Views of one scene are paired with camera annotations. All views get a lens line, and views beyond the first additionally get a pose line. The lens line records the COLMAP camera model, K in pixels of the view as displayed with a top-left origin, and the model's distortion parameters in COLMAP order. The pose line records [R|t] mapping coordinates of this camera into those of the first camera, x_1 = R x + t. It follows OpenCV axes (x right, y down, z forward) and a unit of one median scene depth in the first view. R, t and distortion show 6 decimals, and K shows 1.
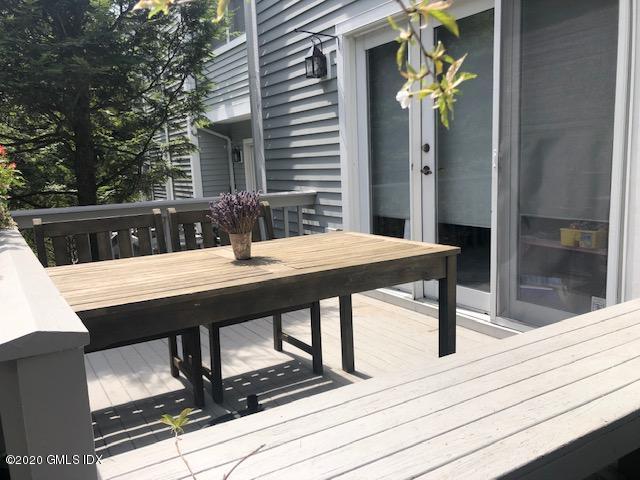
lens RADIAL K [[530.4, 0, 319.4], [0, 530.4, 241.8], [0, 0, 1]] dist [0.004837, 0.001435]
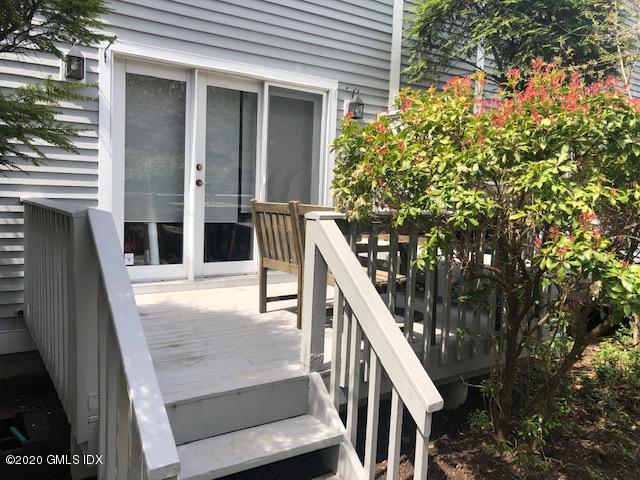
lens RADIAL K [[530.4, 0, 319.7], [0, 530.4, 239.7], [0, 0, 1]] dist [0.004837, 0.001435]
pose [[-0.057413, -0.063861, 0.996306, -1.227727], [0.097270, 0.992846, 0.069245, -0.052194], [-0.993601, 0.100886, -0.050790, 0.775407]]
